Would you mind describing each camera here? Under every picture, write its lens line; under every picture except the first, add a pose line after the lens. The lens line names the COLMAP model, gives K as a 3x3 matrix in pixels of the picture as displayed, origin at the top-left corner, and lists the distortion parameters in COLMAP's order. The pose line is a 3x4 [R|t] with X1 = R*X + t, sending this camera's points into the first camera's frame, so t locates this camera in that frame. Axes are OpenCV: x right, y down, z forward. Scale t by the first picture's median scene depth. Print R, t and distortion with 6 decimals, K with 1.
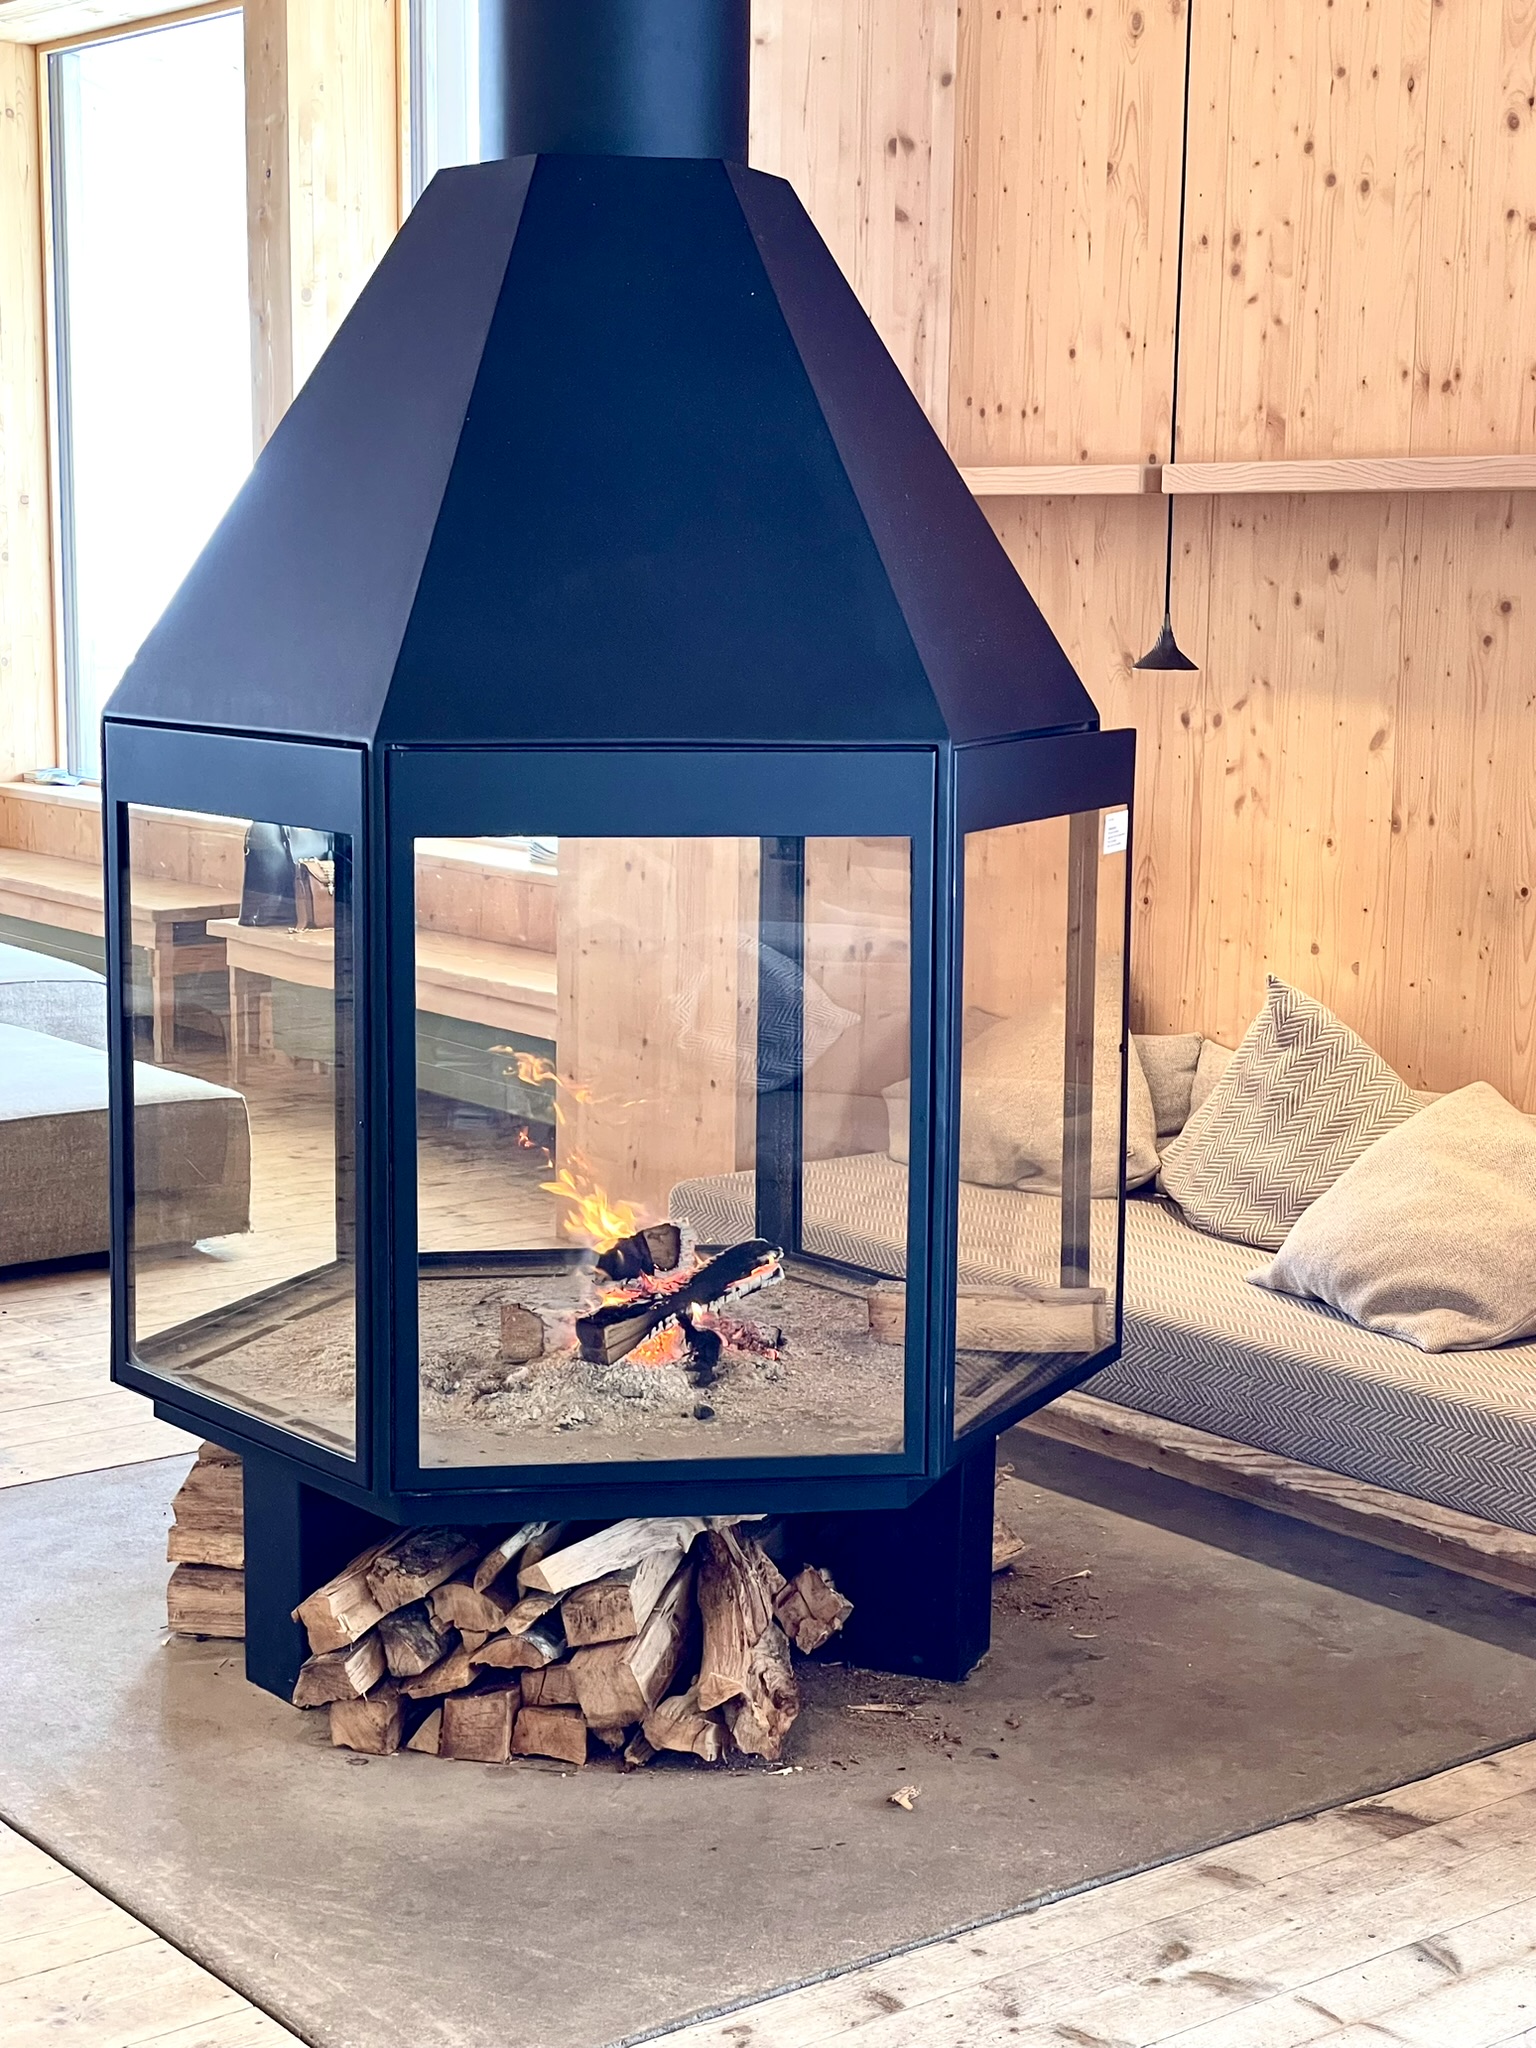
lens RADIAL K [[3209.6, 0, 763.7], [0, 3209.6, 1038.6], [0, 0, 1]] dist [0.138988, 0.000000]
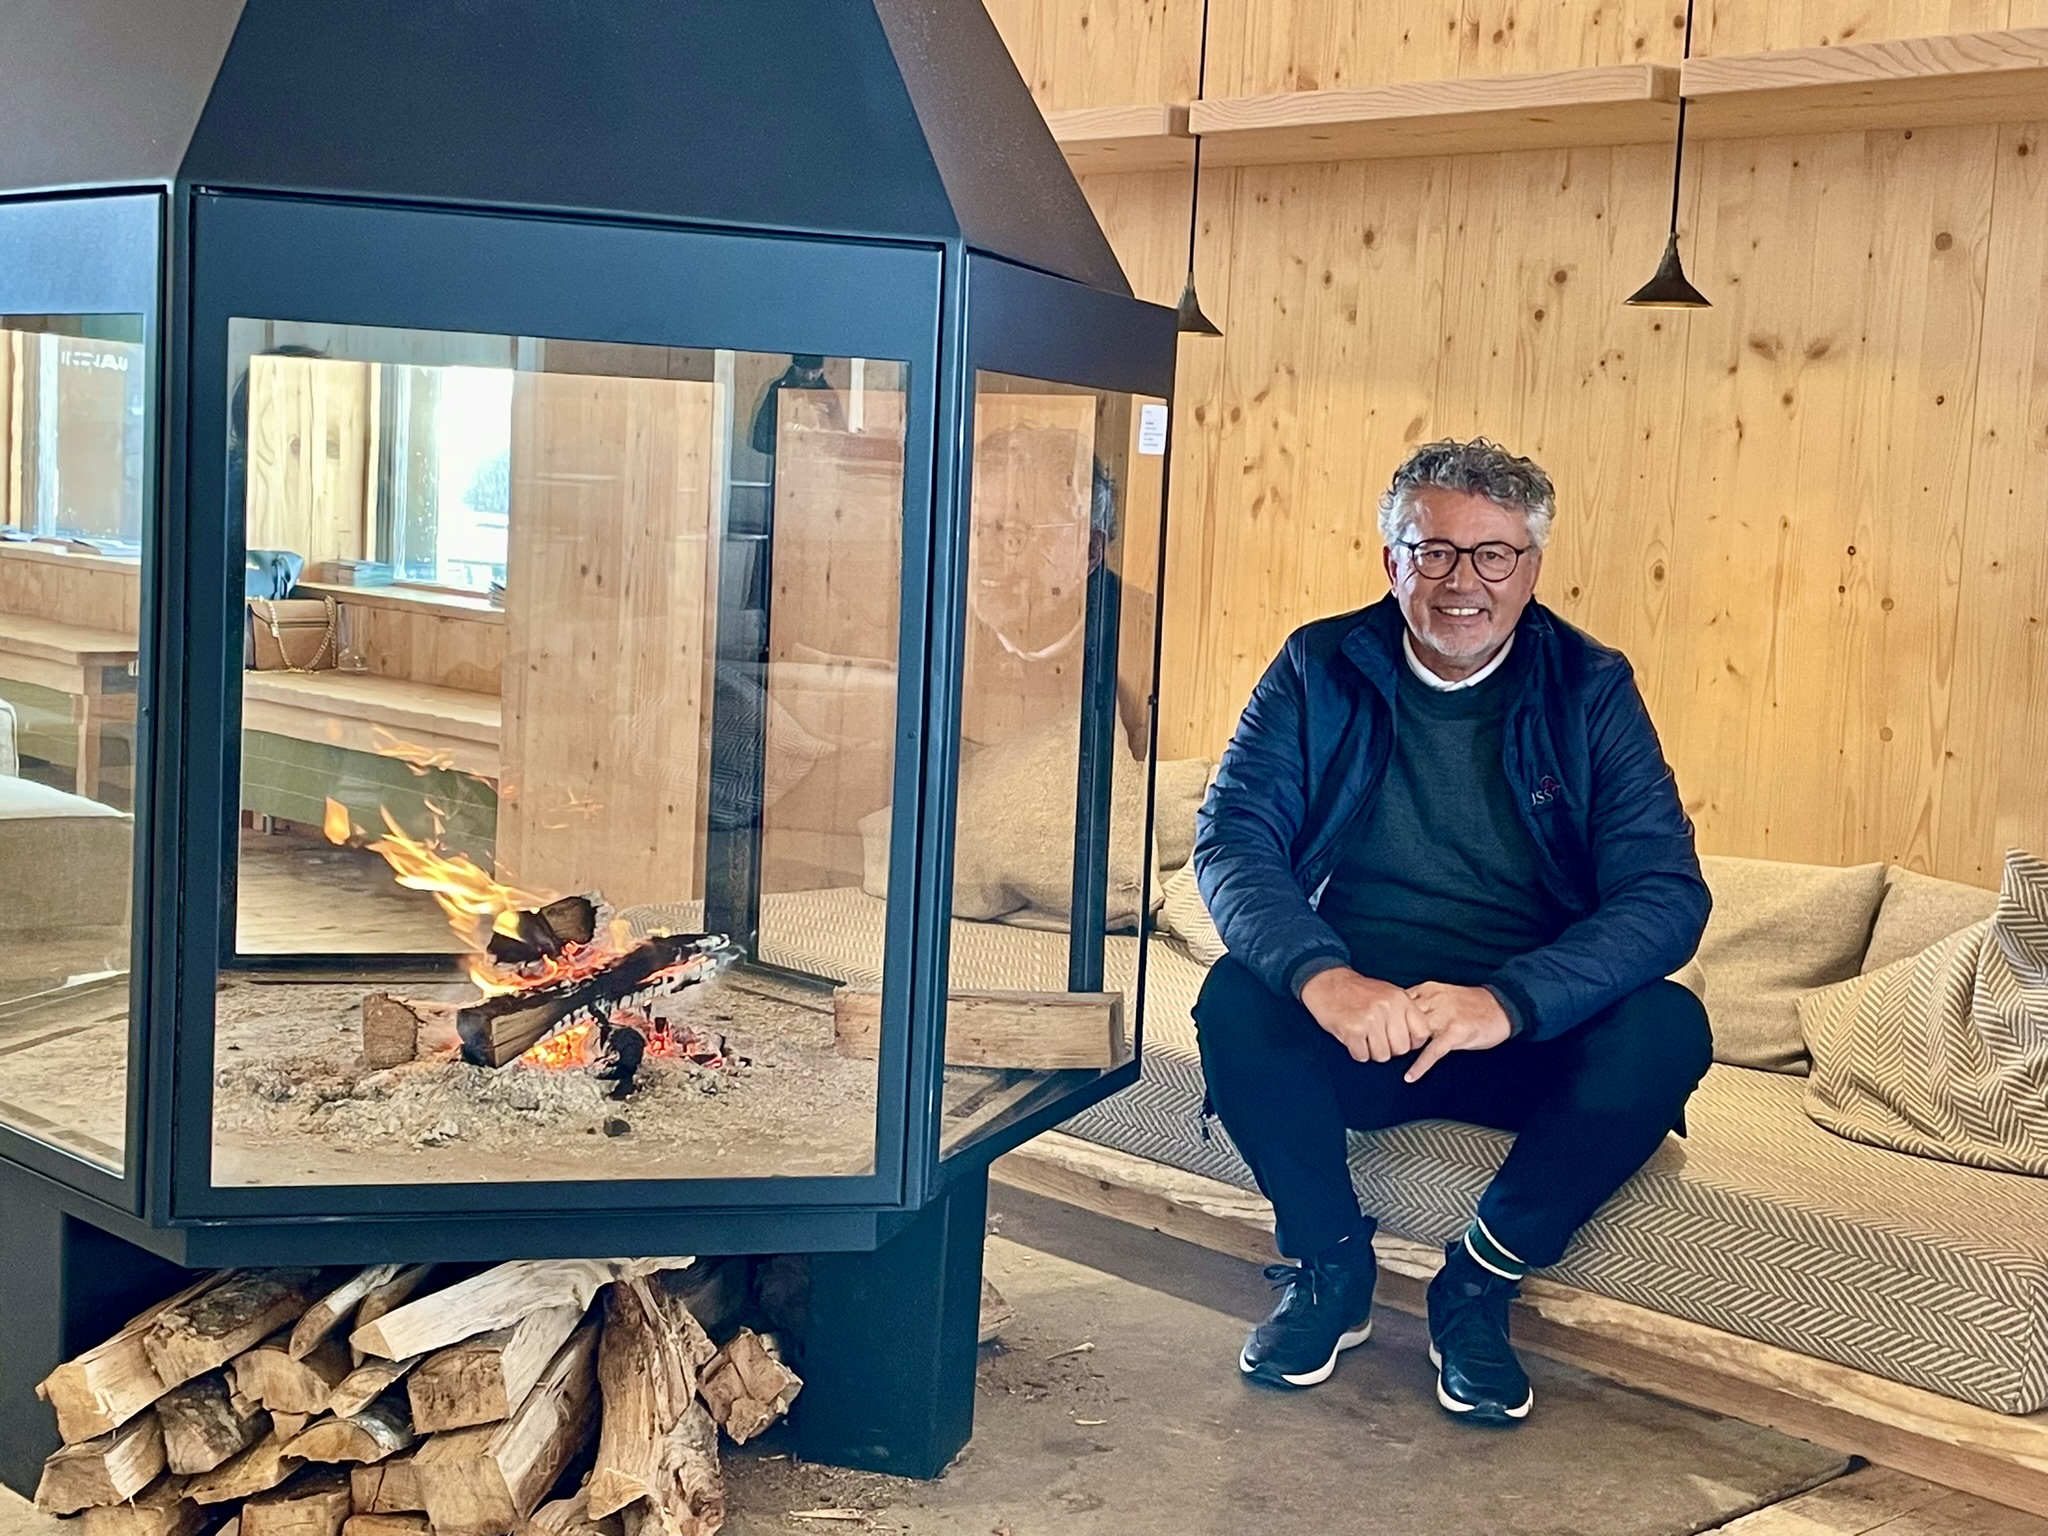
lens RADIAL K [[2825.5, 0, 1056.2], [0, 2825.5, 751.0], [0, 0, 1]] dist [0.088068, 0.000000]
pose [[0.993926, 0.030359, 0.105776, 0.010708], [-0.024579, 0.998155, -0.055529, 0.055850], [-0.107266, 0.052592, 0.992838, 0.280443]]
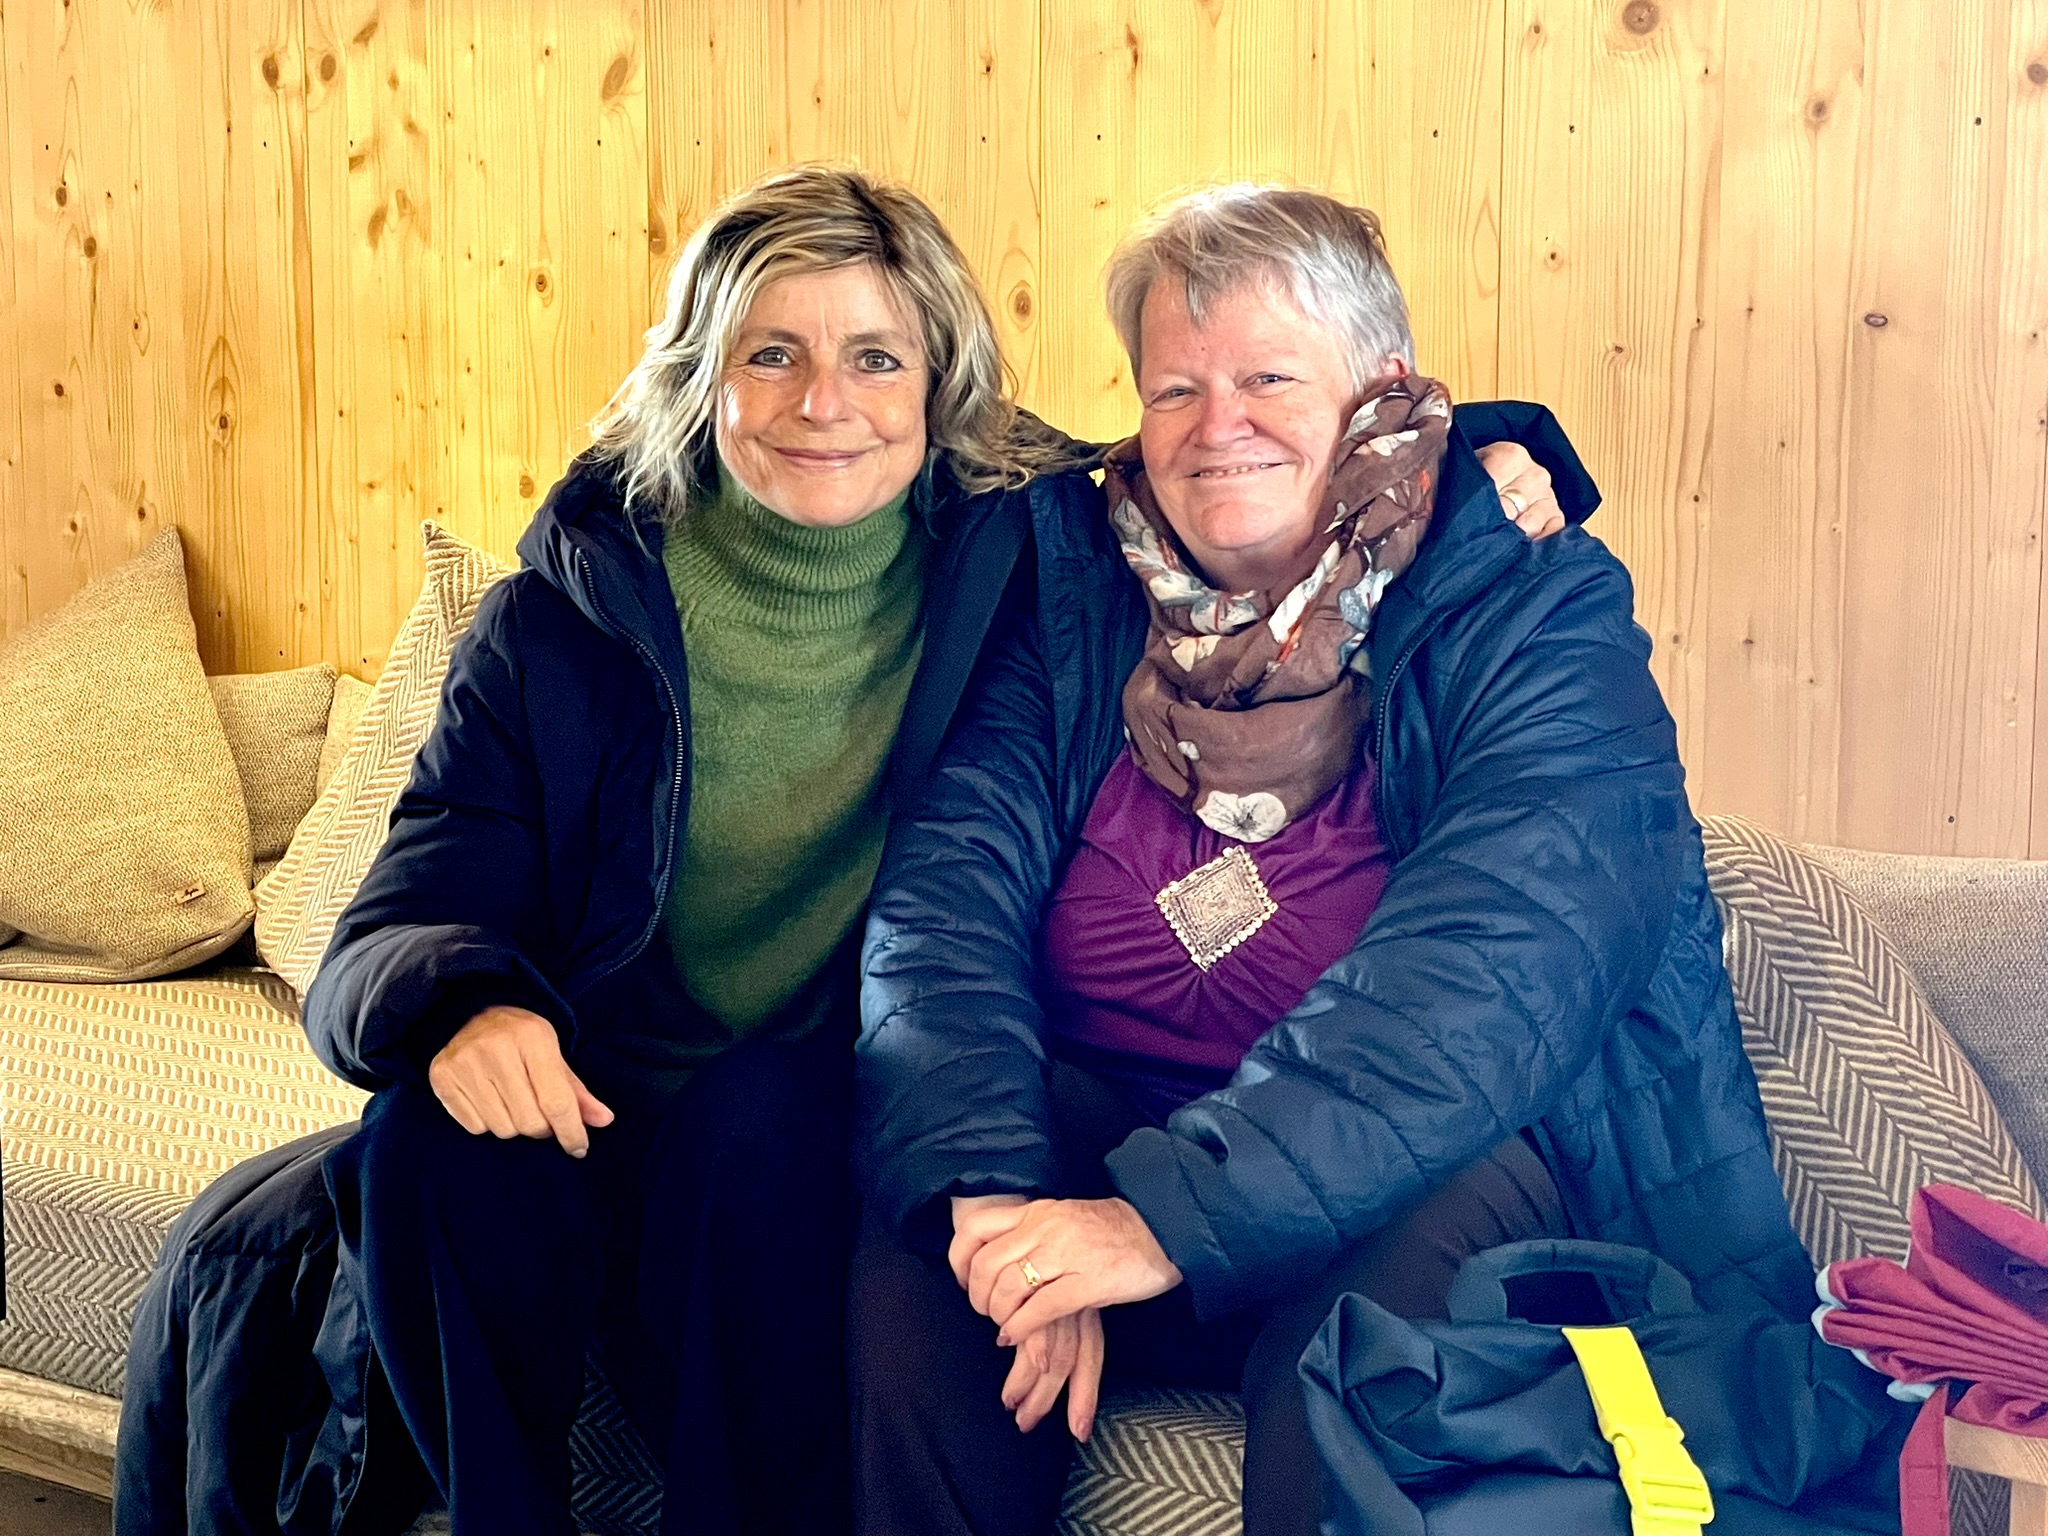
lens RADIAL K [[3995.3, 0, 1018.9], [0, 3995.3, 771.2], [0, 0, 1]] dist [0.151587, 0.000000]
pose [[0.970987, -0.043590, 0.235124, 0.118962], [0.047496, 0.998811, -0.010975, 0.038491], [-0.234366, 0.021824, 0.971903, 0.438548]]
